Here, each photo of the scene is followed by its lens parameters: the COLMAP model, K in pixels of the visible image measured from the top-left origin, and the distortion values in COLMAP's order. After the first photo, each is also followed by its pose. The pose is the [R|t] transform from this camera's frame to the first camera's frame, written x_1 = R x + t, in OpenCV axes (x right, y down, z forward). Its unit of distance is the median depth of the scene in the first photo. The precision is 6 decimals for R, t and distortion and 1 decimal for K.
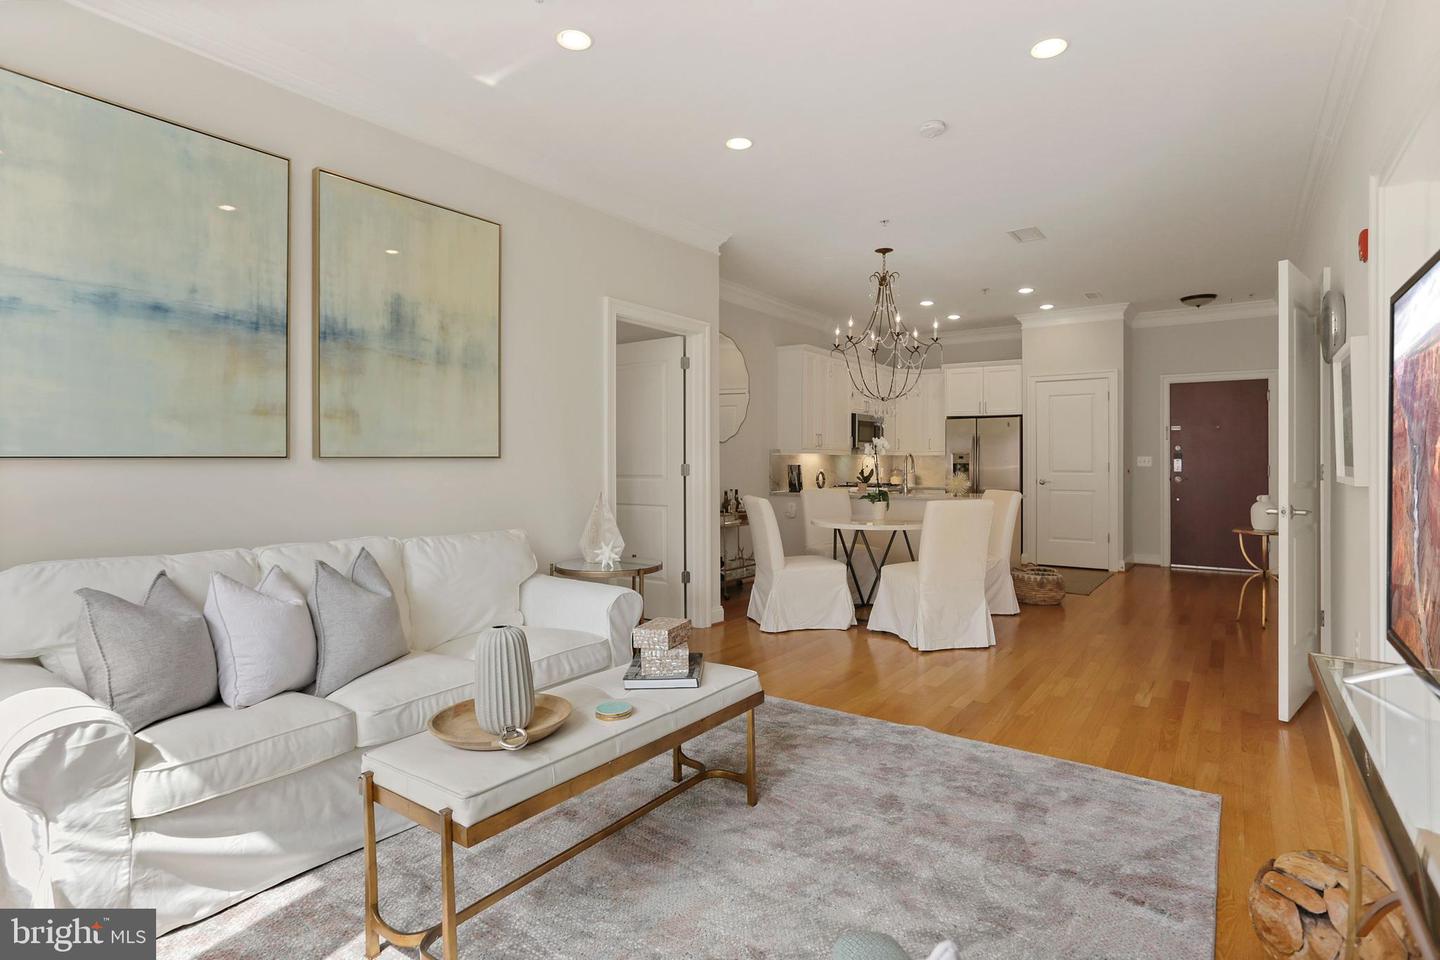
lens RADIAL K [[723.6, 0, 729.3], [0, 723.6, 467.0], [0, 0, 1]] dist [-0.048663, 0.039354]
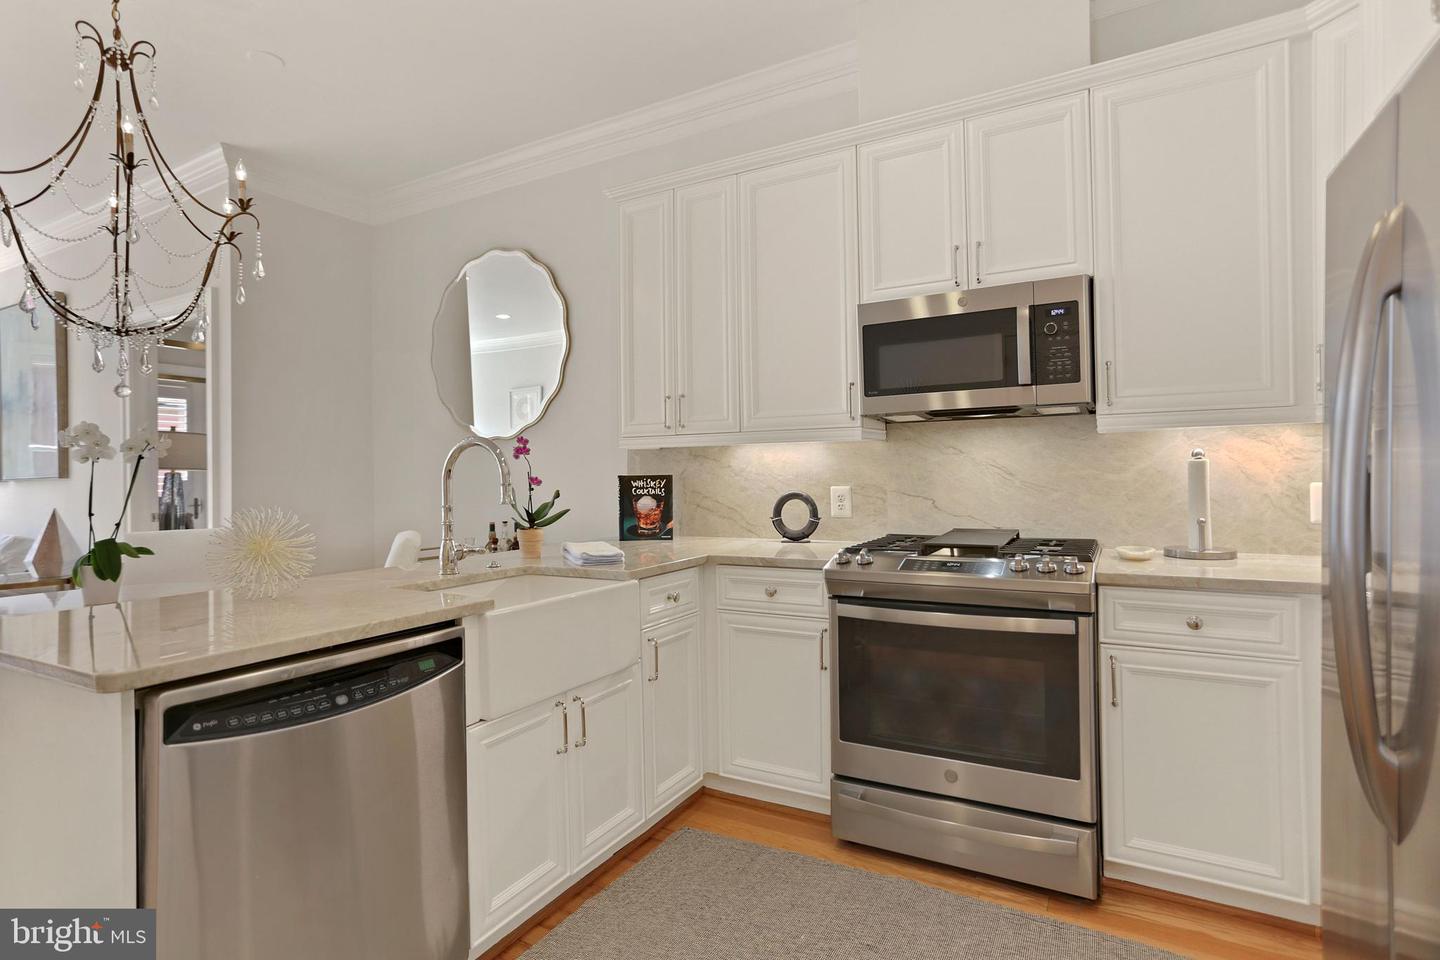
lens RADIAL K [[723.6, 0, 729.3], [0, 723.6, 467.0], [0, 0, 1]] dist [-0.048663, 0.039354]
pose [[0.103512, -0.010980, -0.994568, 0.466406], [0.006449, 0.999925, -0.010368, -0.002556], [0.994607, -0.005340, 0.103575, 0.900858]]
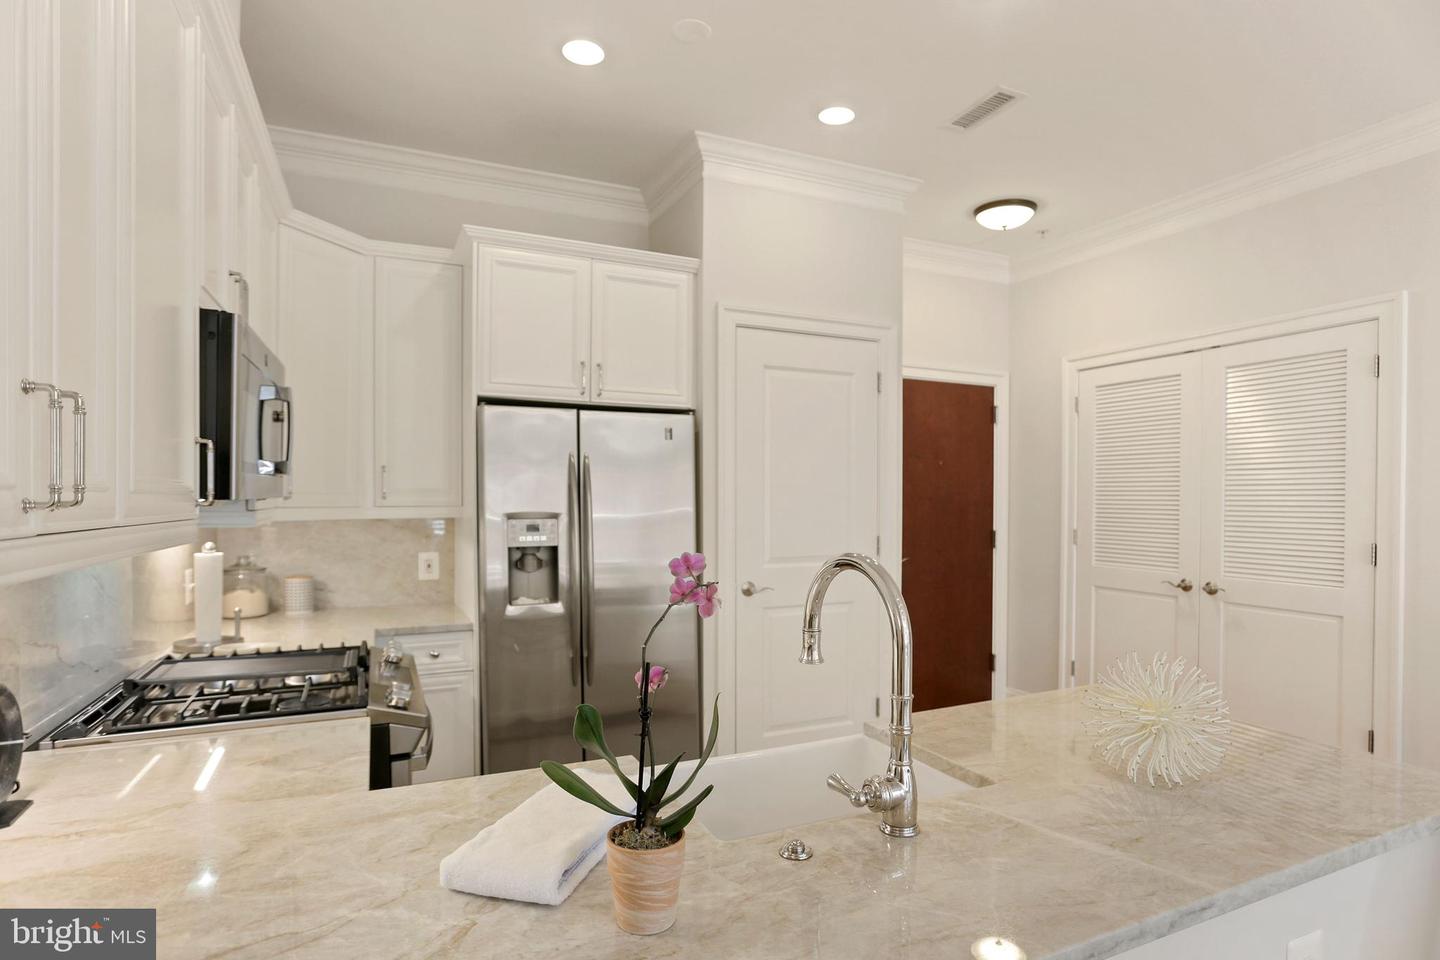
lens RADIAL K [[759.3, 0, 721.1], [0, 759.3, 498.6], [0, 0, 1]] dist [-0.001669, -0.000092]
pose [[0.507014, 0.004891, 0.861924, 0.077700], [0.009334, 0.999894, -0.011164, -0.022374], [-0.861888, 0.013705, 0.506914, 0.788752]]
